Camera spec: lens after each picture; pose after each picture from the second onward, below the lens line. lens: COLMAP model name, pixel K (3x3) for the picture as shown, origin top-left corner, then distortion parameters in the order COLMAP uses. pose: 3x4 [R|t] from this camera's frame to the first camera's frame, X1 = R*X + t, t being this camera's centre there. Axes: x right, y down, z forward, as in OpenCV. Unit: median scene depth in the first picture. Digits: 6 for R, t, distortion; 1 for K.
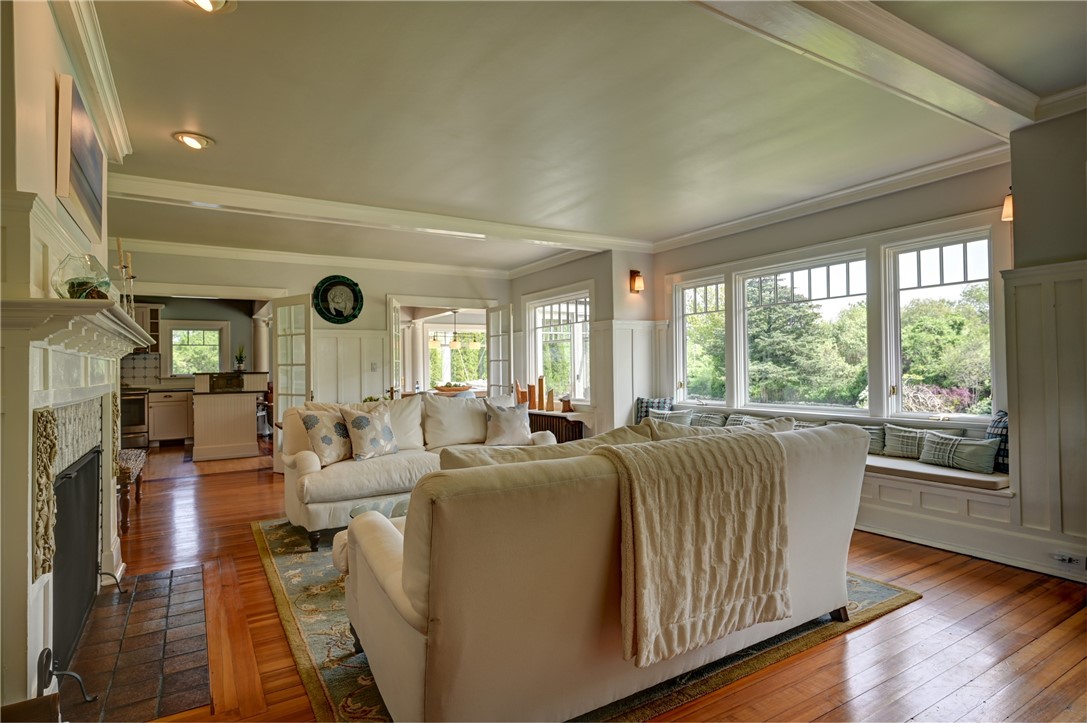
lens RADIAL K [[585.1, 0, 547.5], [0, 585.1, 363.8], [0, 0, 1]] dist [-0.004976, 0.007910]
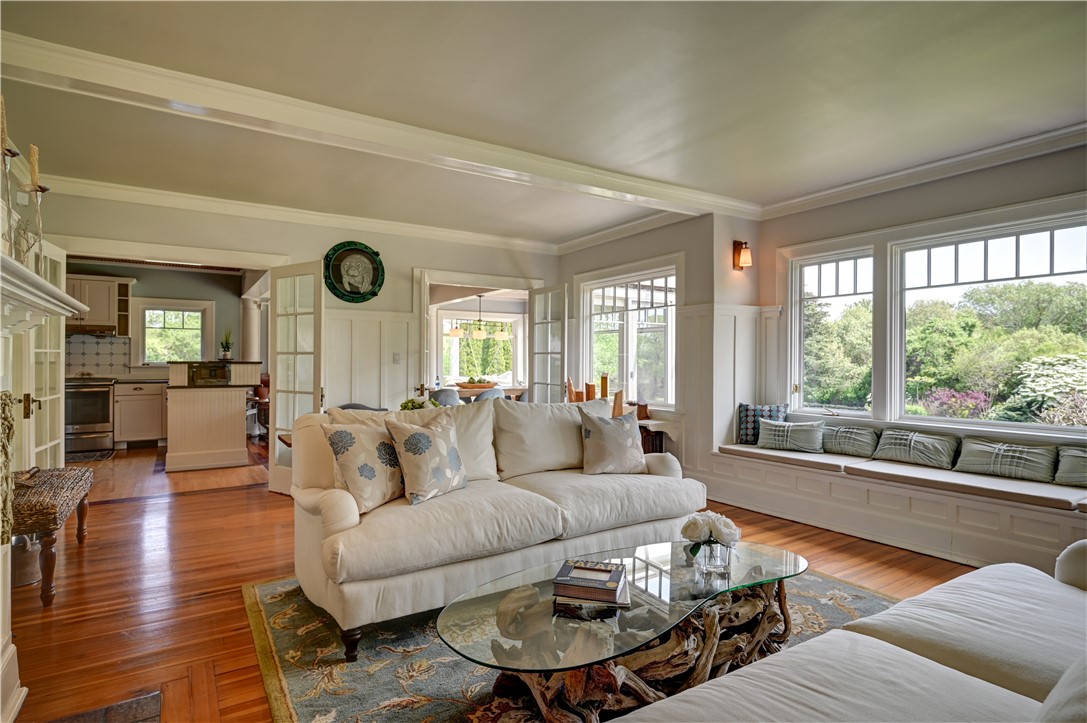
lens RADIAL K [[585.1, 0, 542.5], [0, 585.1, 360.6], [0, 0, 1]] dist [-0.004976, 0.007910]
pose [[0.999707, 0.018819, 0.015225, -0.115589], [-0.018876, 0.999815, 0.003566, 0.002525], [-0.015155, -0.003852, 0.999878, 0.210788]]
